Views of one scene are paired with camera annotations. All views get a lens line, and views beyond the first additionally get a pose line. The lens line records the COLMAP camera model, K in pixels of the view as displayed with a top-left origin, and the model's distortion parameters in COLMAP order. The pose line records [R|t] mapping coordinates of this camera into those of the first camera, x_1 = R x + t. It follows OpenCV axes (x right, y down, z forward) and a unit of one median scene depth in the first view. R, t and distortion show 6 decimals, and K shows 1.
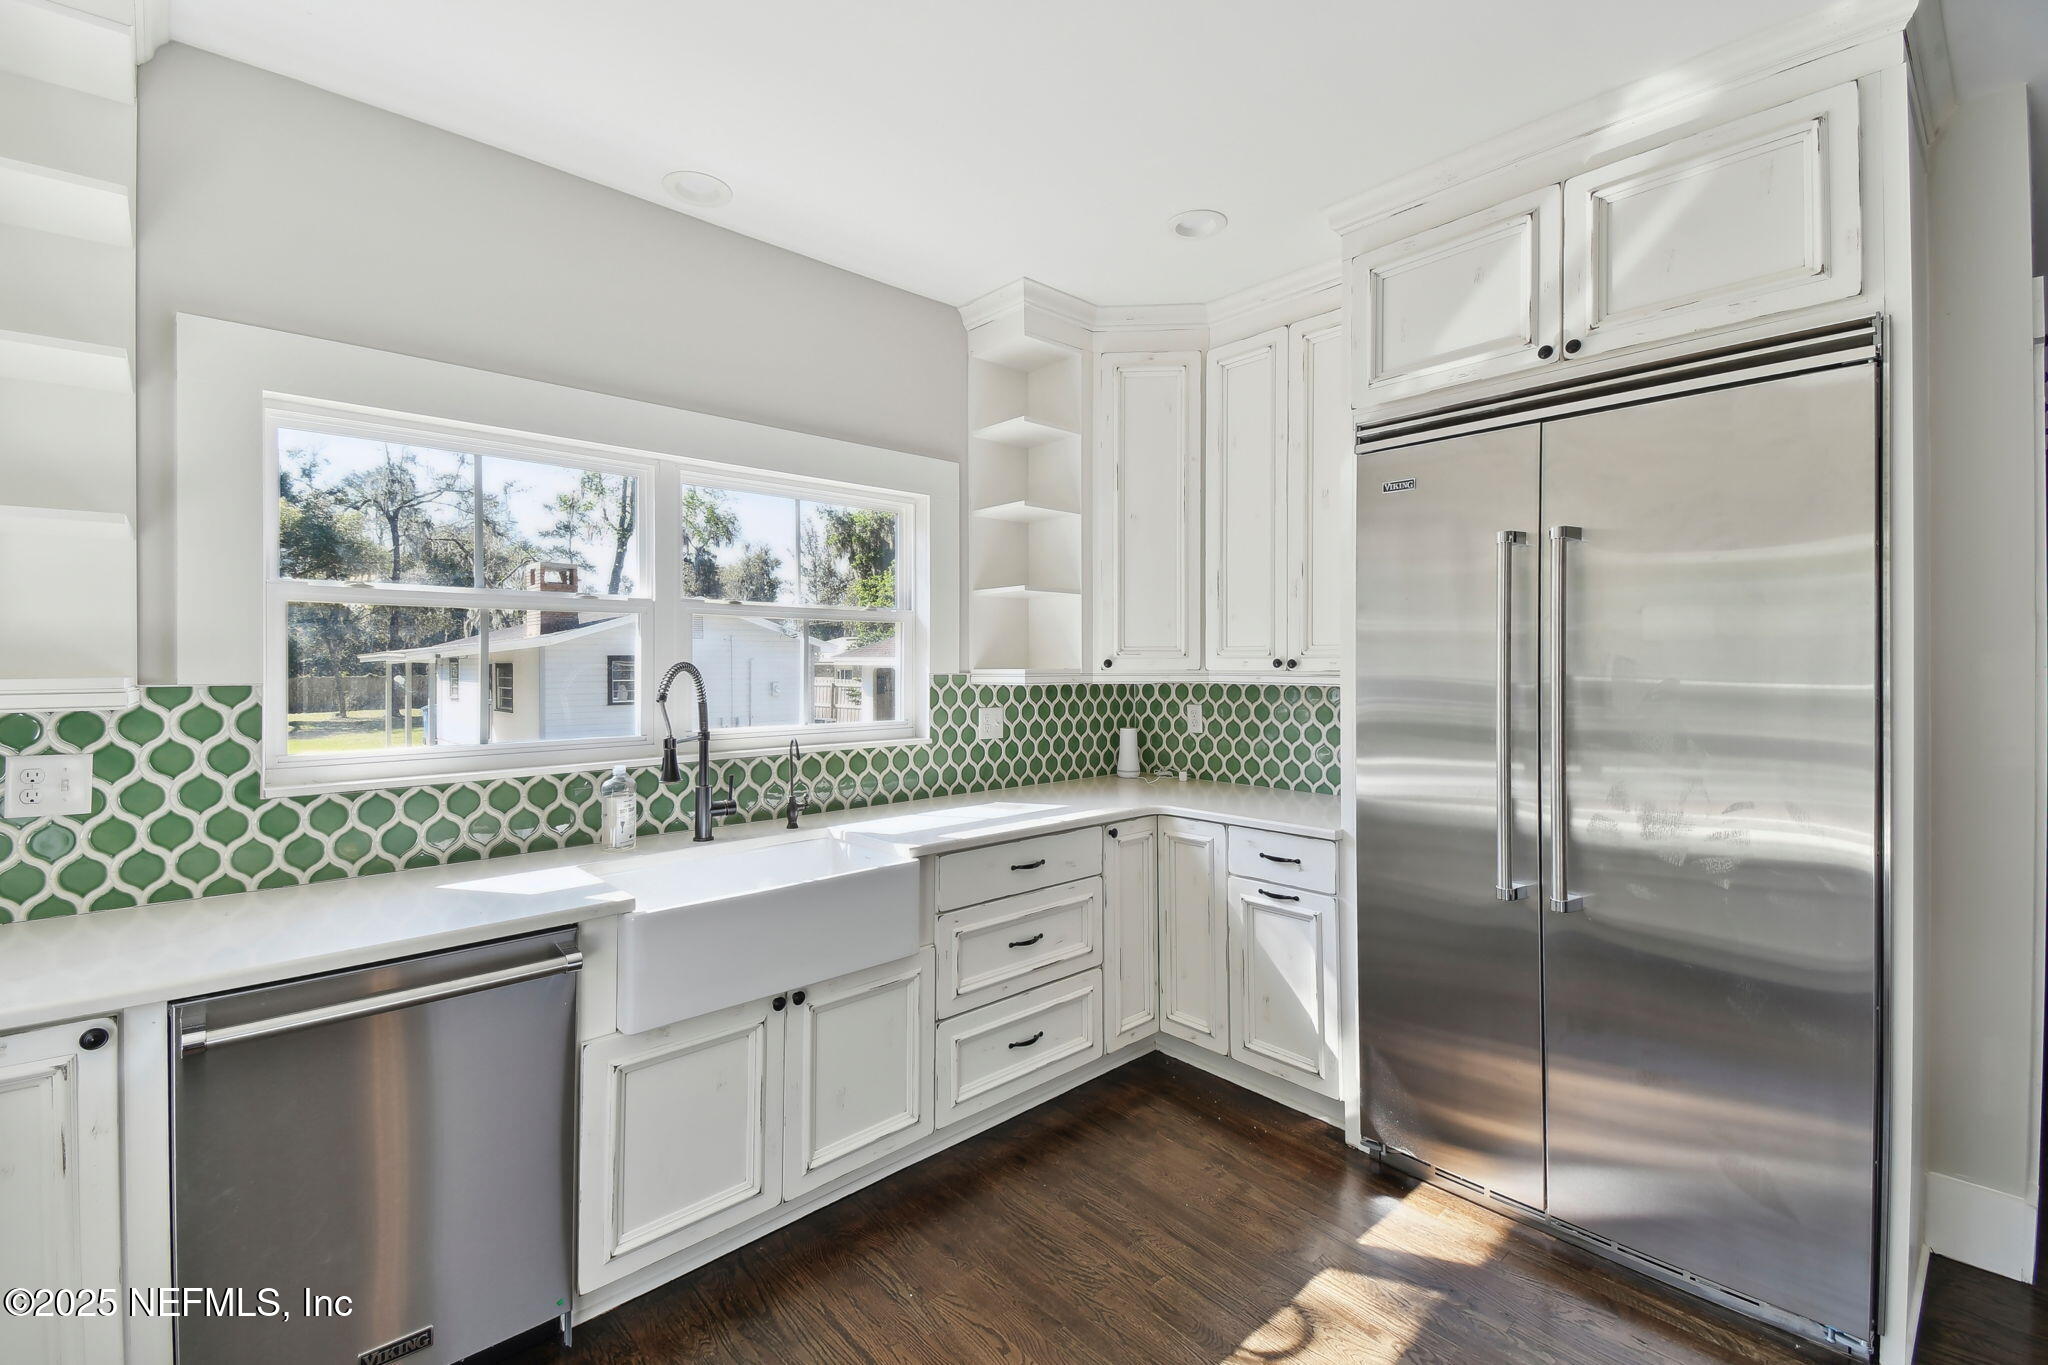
lens RADIAL K [[894.4, 0, 1041.3], [0, 894.4, 657.9], [0, 0, 1]] dist [0.026712, -0.007698]
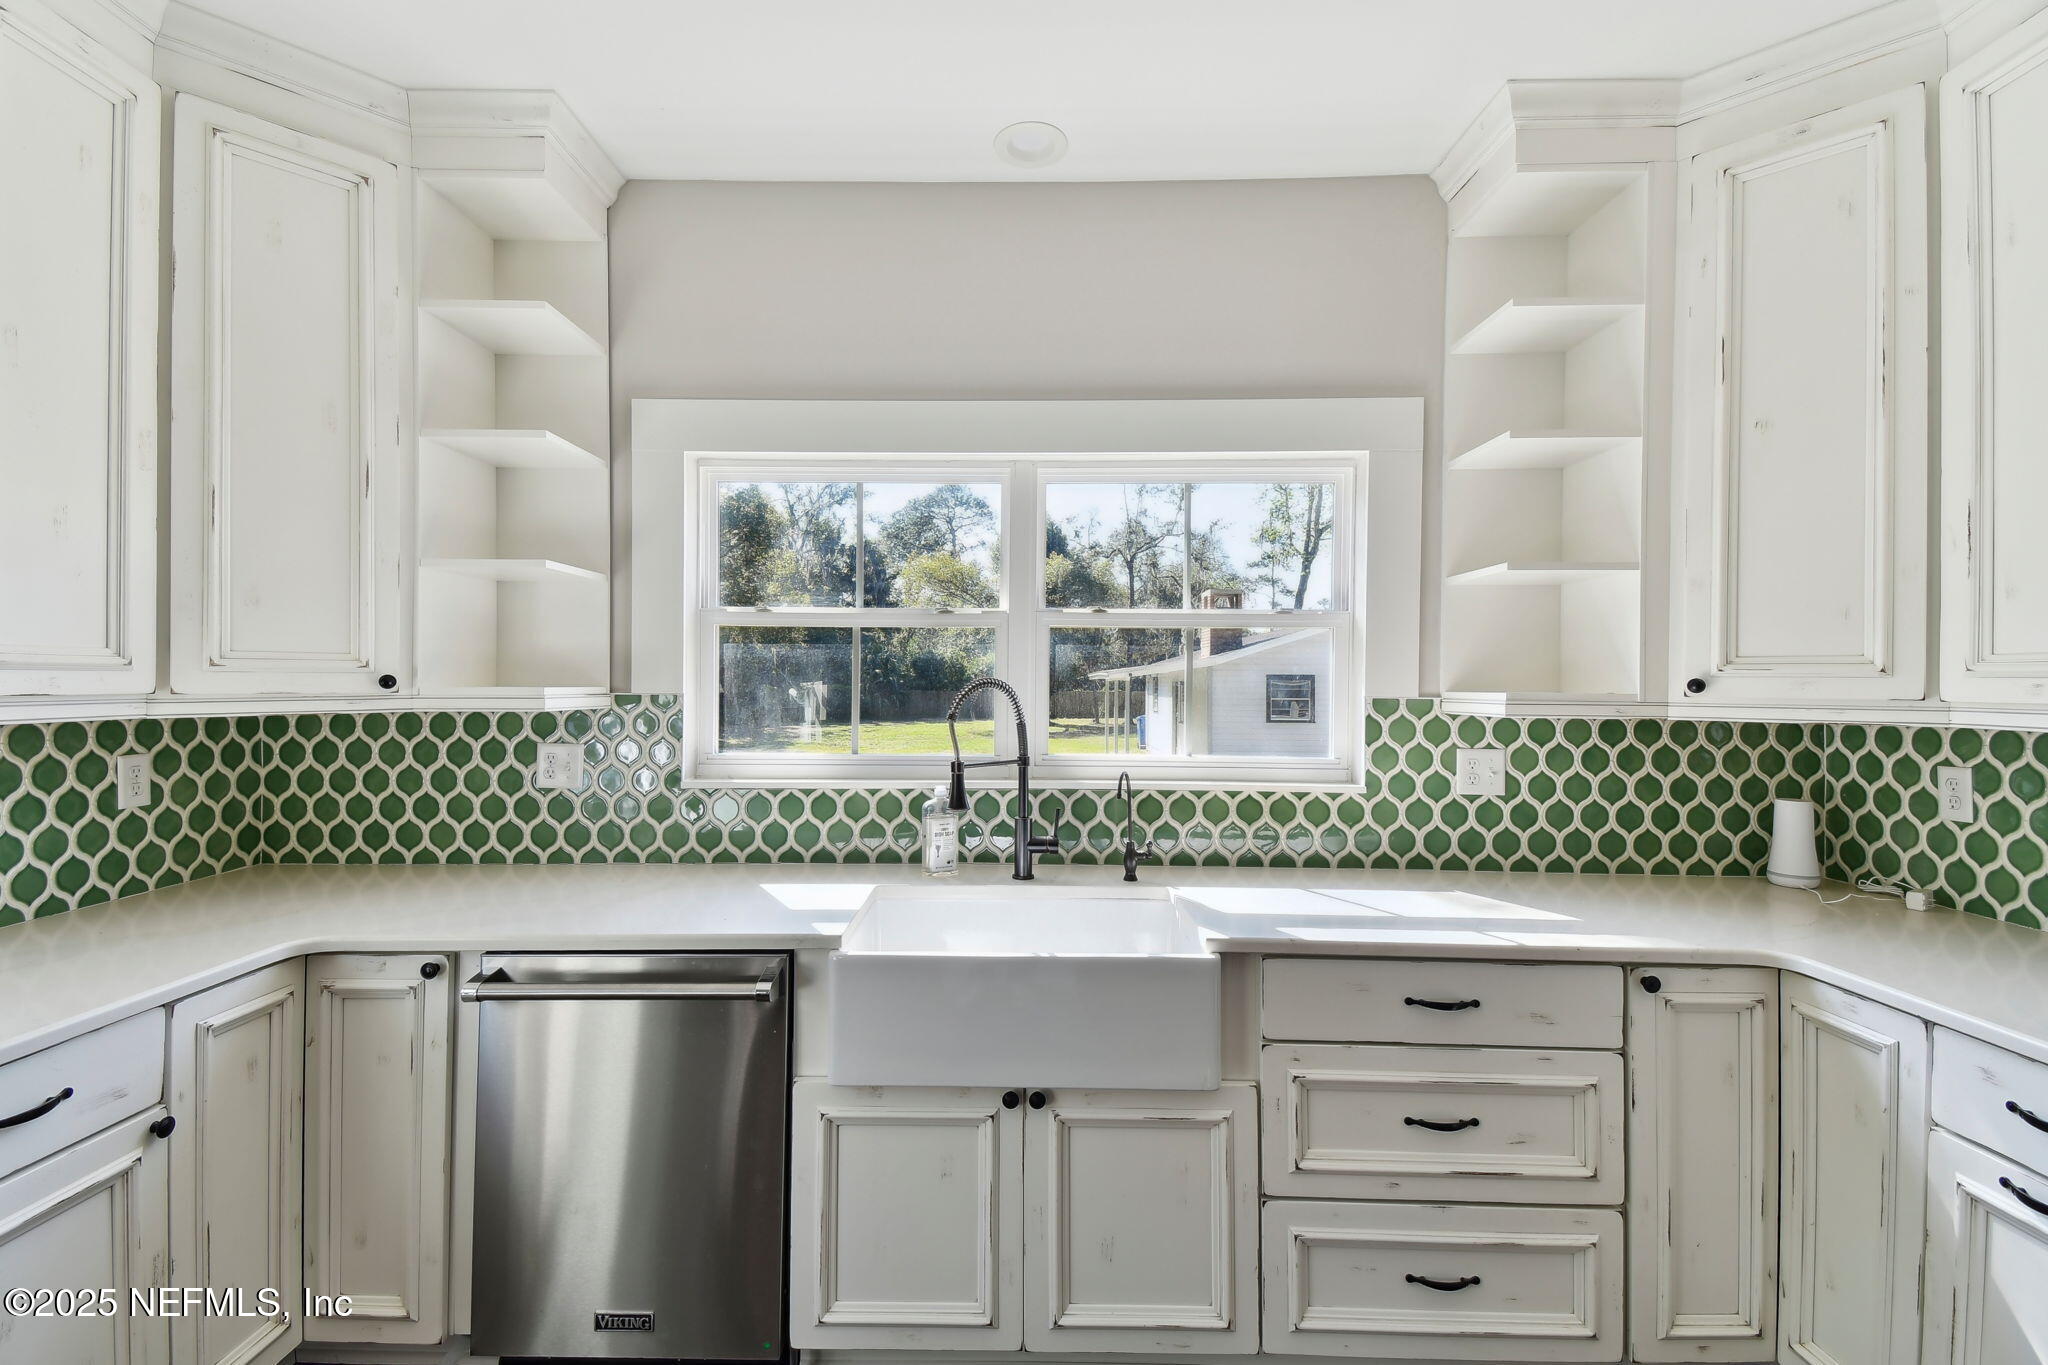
lens RADIAL K [[894.4, 0, 1010.3], [0, 894.4, 676.9], [0, 0, 1]] dist [0.026712, -0.007698]
pose [[0.711718, 0.004880, -0.702448, 0.178236], [-0.005831, 0.999982, 0.001039, 0.002831], [0.702441, 0.003356, 0.711734, 0.279042]]
